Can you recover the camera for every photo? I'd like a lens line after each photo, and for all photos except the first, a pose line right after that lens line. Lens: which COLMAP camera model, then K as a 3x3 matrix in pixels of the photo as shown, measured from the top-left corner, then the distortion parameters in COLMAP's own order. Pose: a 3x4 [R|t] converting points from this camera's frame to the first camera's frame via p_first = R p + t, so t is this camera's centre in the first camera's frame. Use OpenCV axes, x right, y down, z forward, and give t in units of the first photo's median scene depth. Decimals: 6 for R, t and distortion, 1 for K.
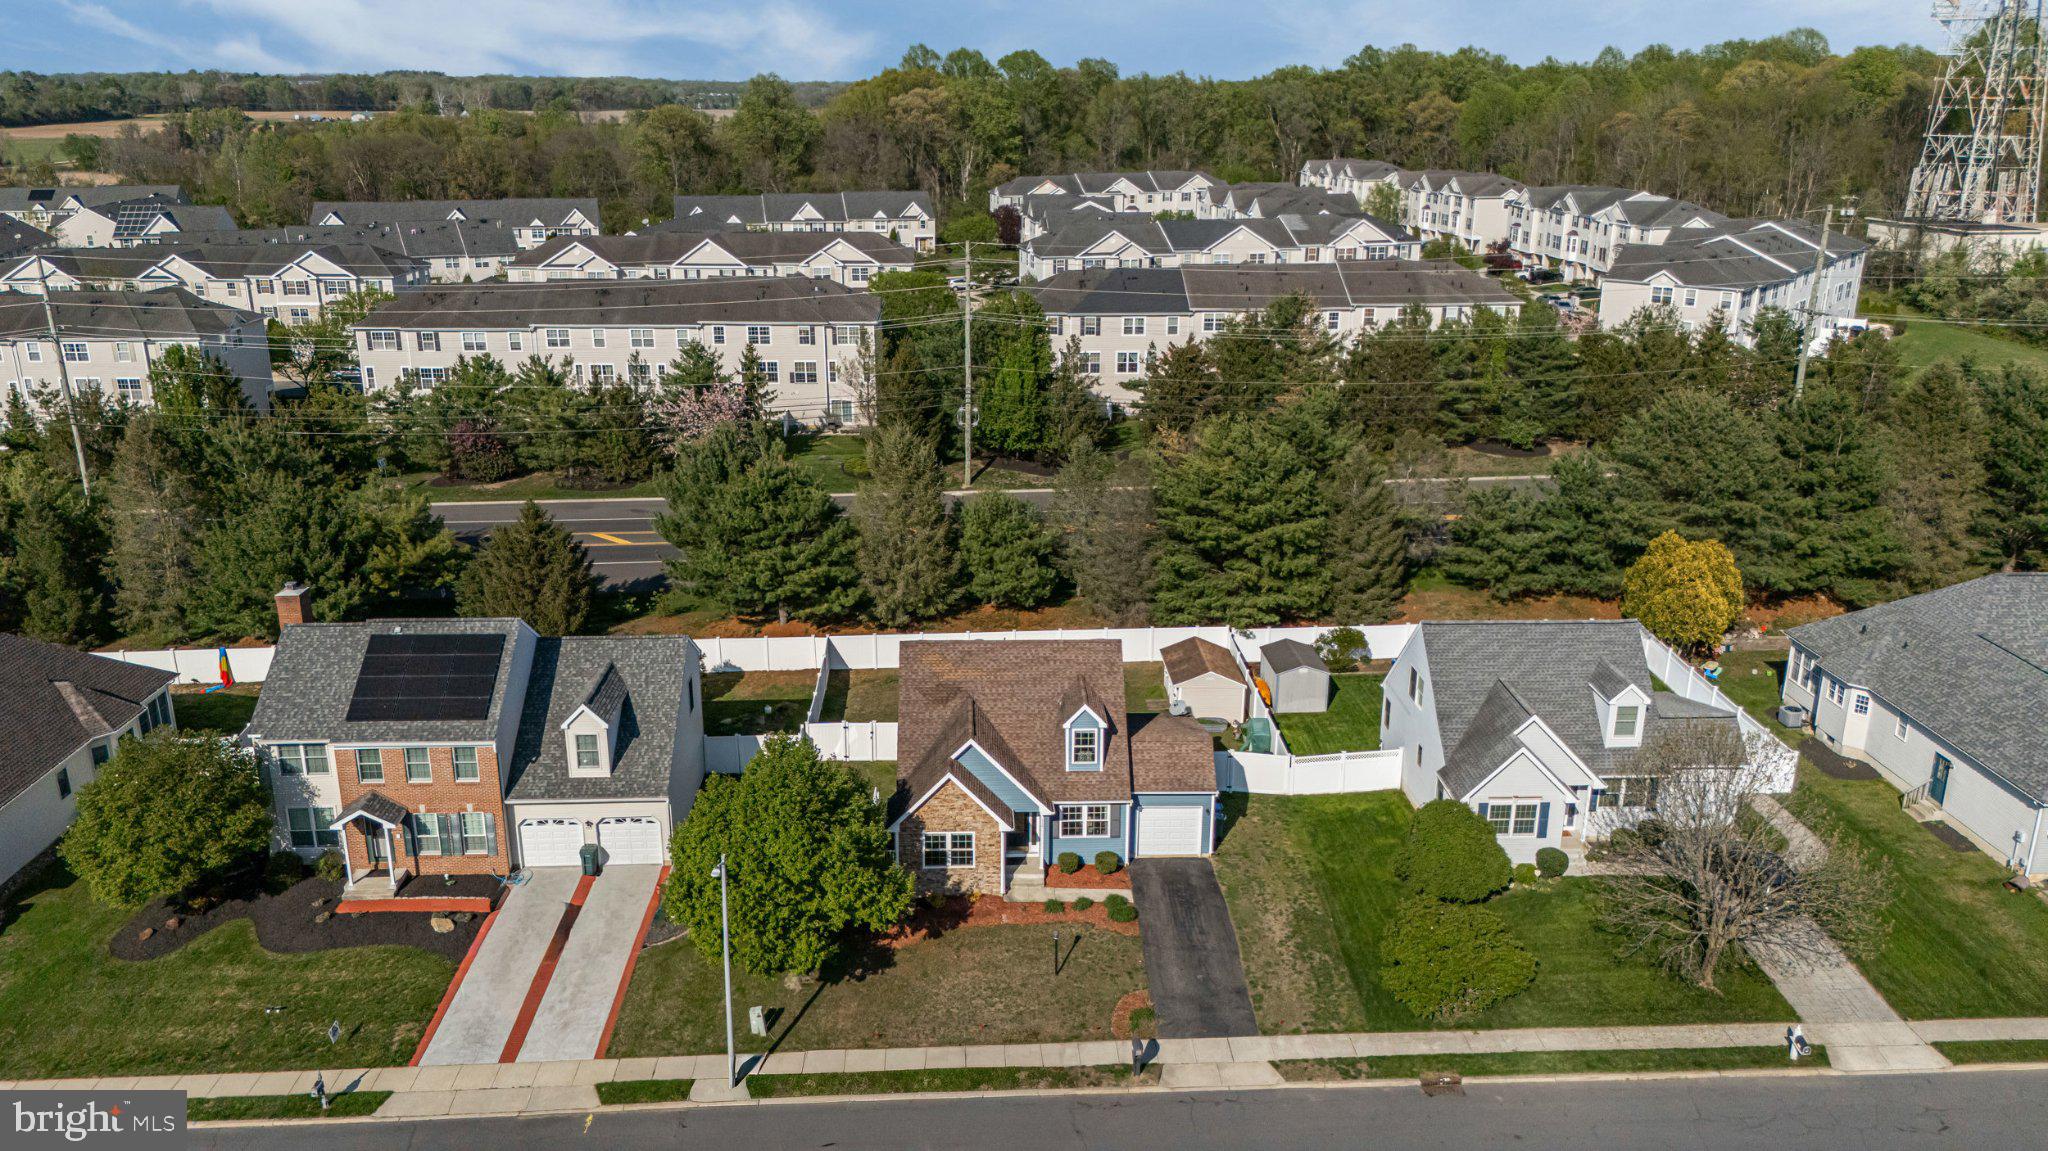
lens RADIAL K [[1510.4, 0, 1025.7], [0, 1510.4, 564.9], [0, 0, 1]] dist [0.070824, -0.069523]
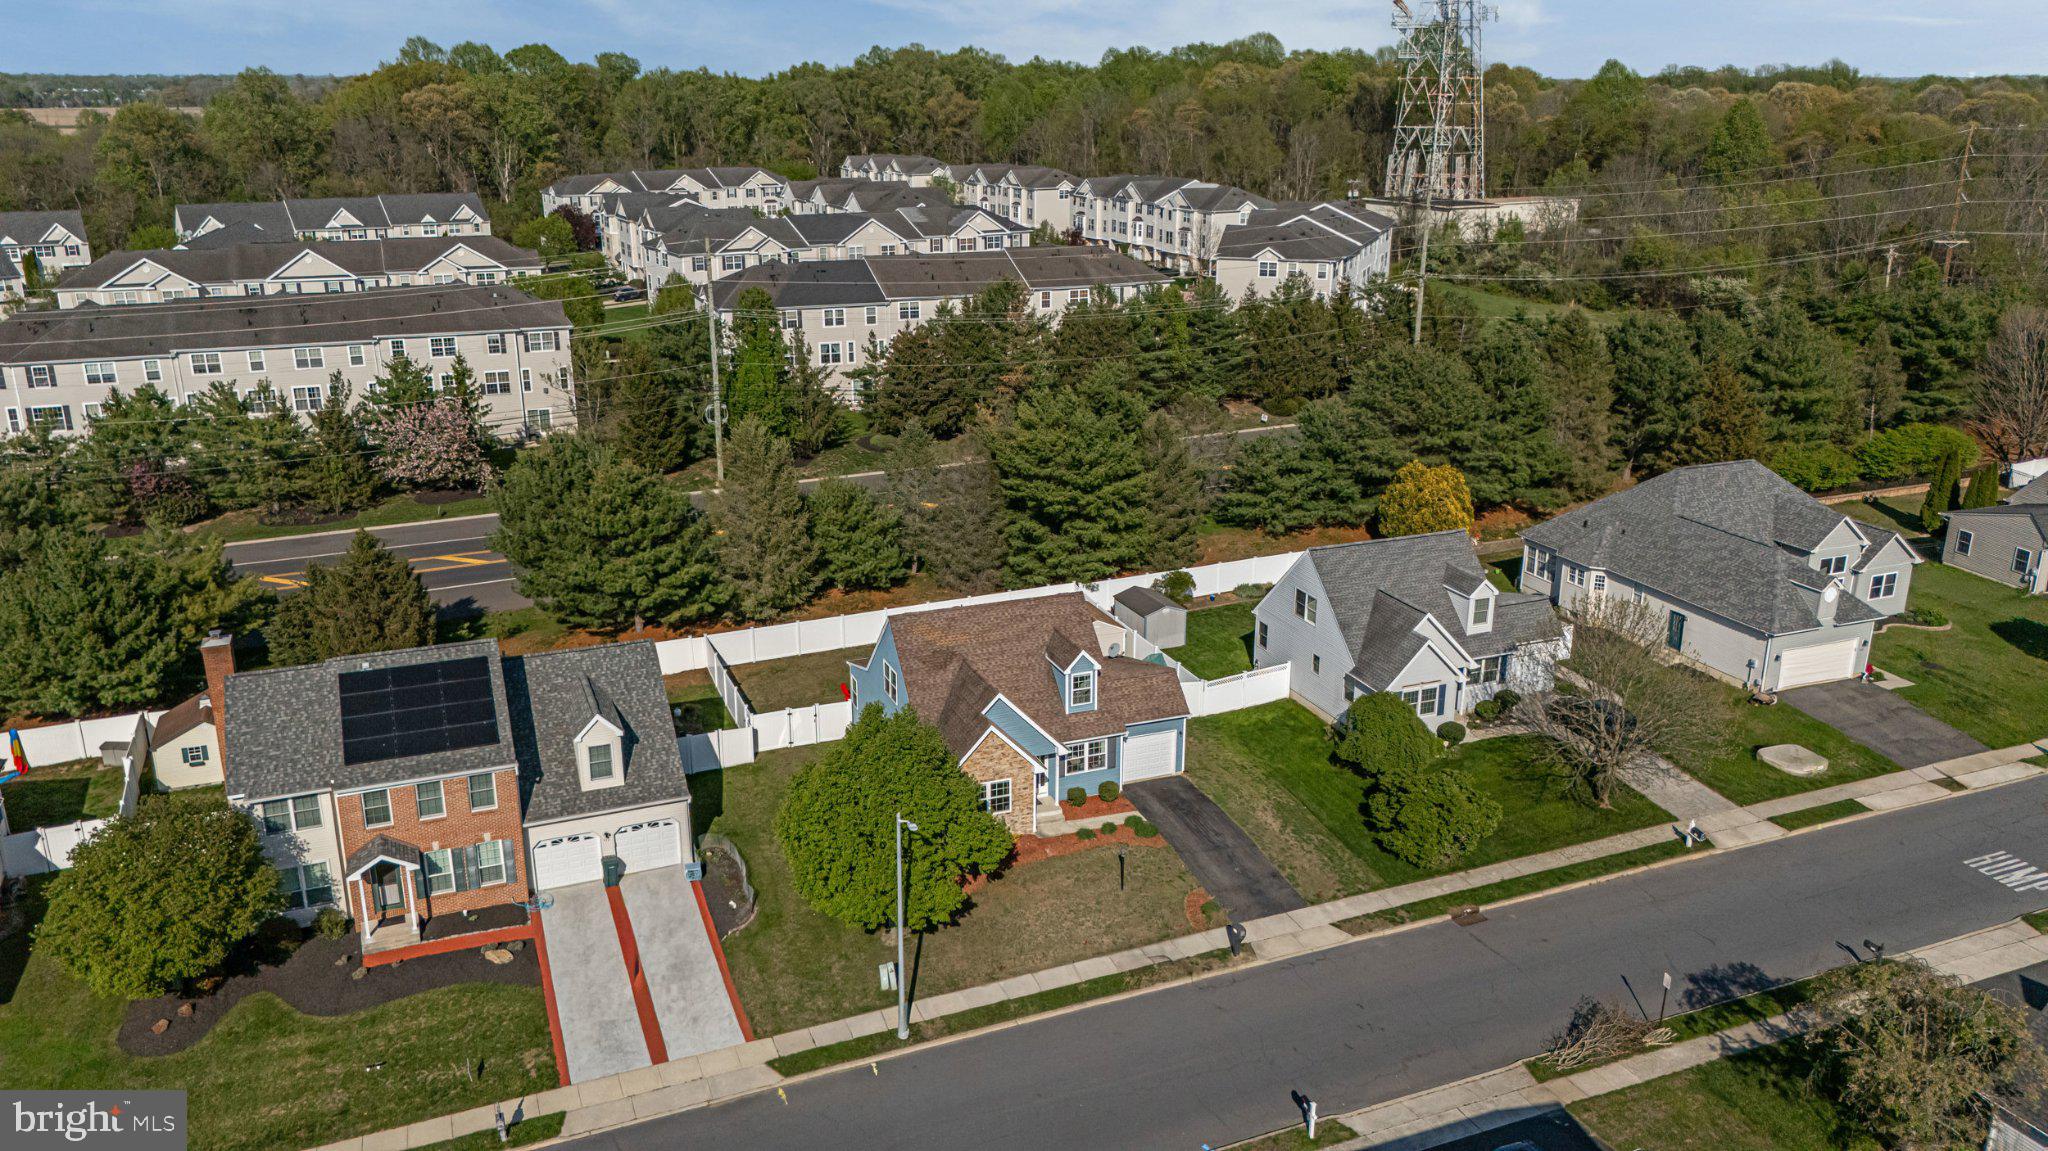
lens RADIAL K [[1510.4, 0, 1024.5], [0, 1510.4, 573.8], [0, 0, 1]] dist [0.070824, -0.069523]
pose [[0.941012, -0.106811, 0.321072, -0.300497], [0.104464, 0.994225, 0.024579, 0.005187], [-0.321843, 0.010411, 0.946736, -0.020324]]
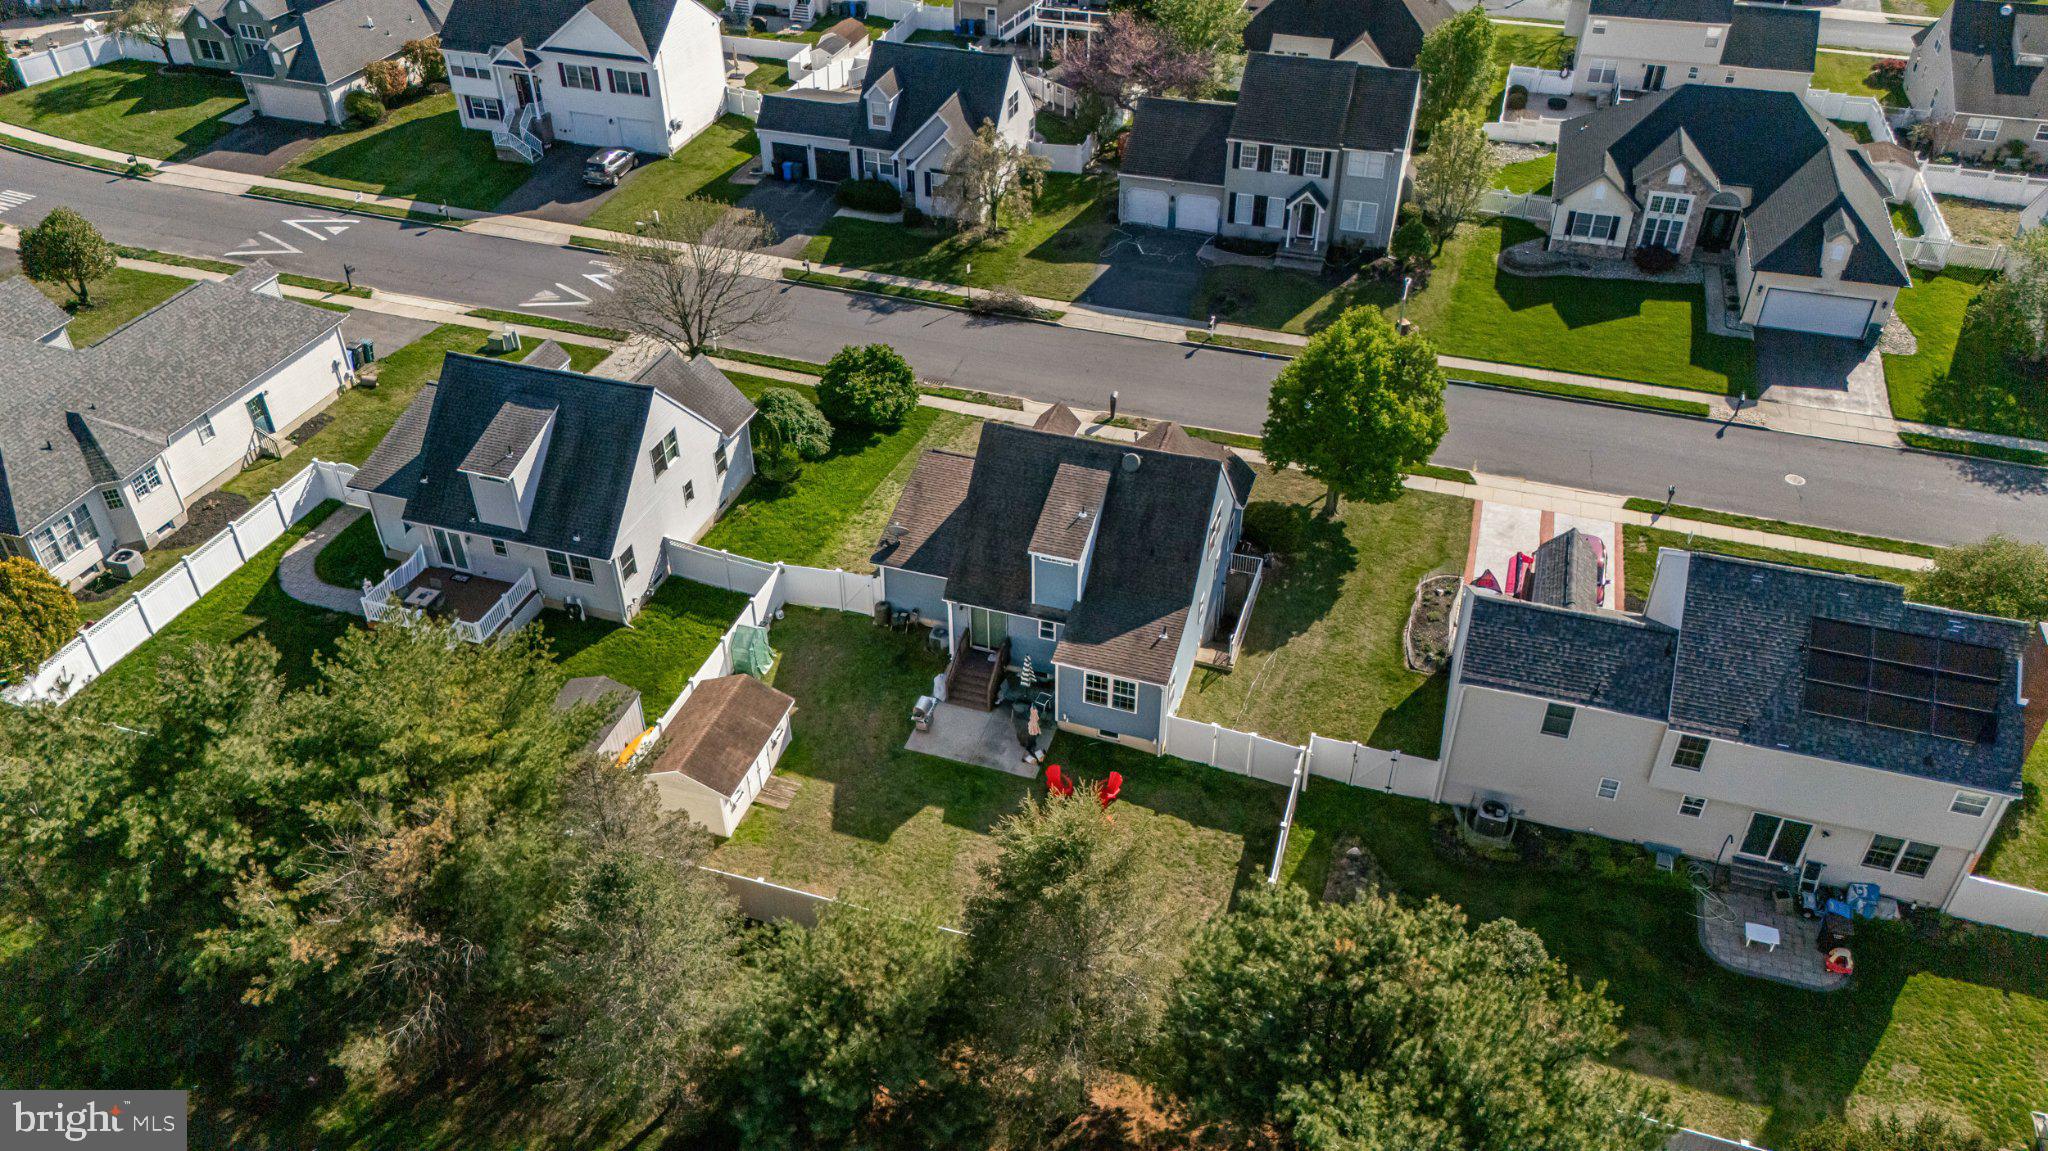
lens RADIAL K [[1510.4, 0, 1038.8], [0, 1510.4, 580.0], [0, 0, 1]] dist [0.070824, -0.069523]
pose [[-0.942721, -0.204796, 0.263316, -0.210408], [0.095566, 0.590465, 0.801385, -0.575134], [-0.319600, 0.780647, -0.537073, 1.435678]]
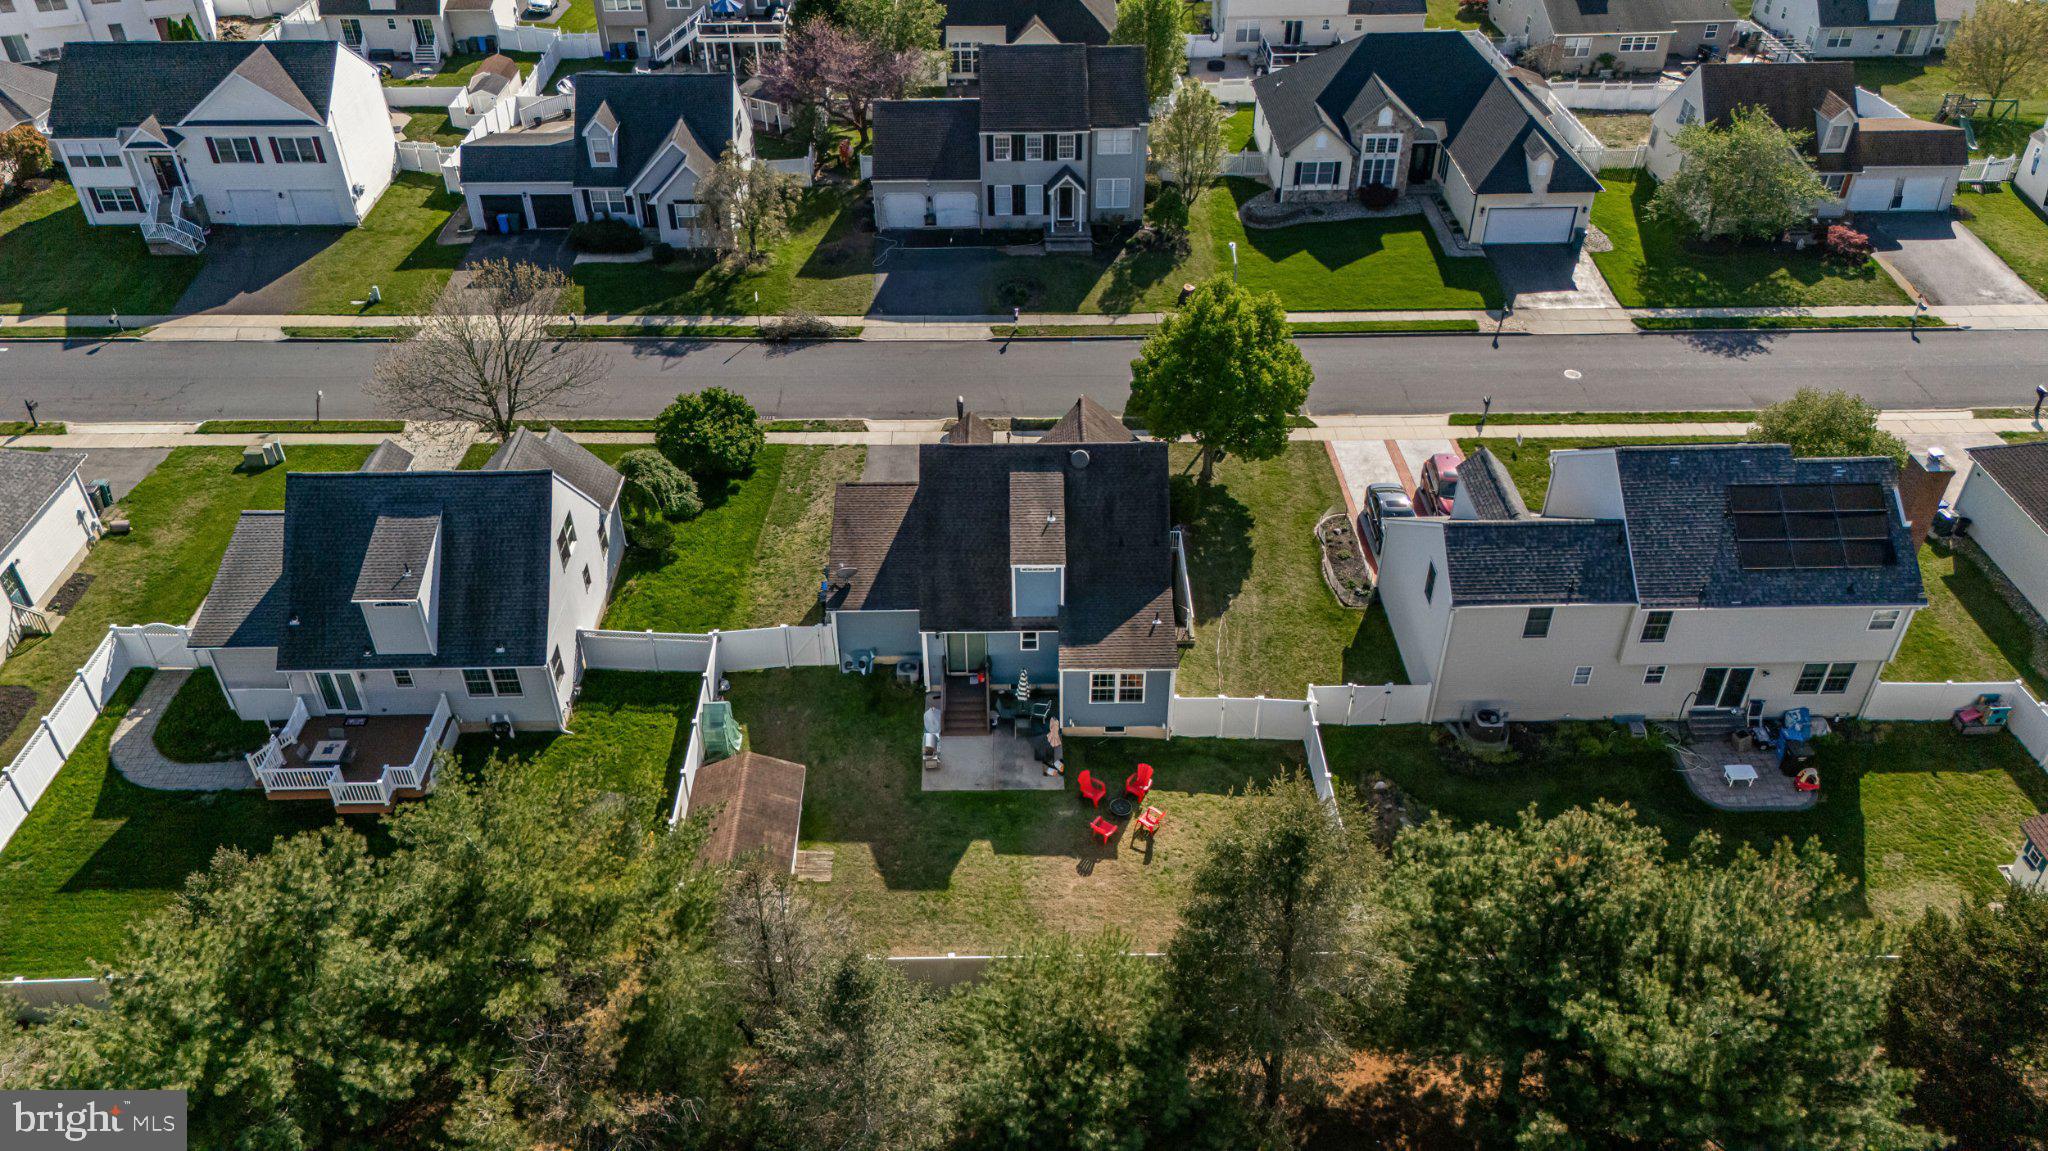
lens RADIAL K [[1510.4, 0, 1038.7], [0, 1510.4, 575.0], [0, 0, 1]] dist [0.070824, -0.069523]
pose [[-0.999901, -0.010849, 0.008913, -0.014253], [0.000950, 0.581028, 0.813883, -0.582012], [-0.014008, 0.813811, -0.580961, 1.457624]]
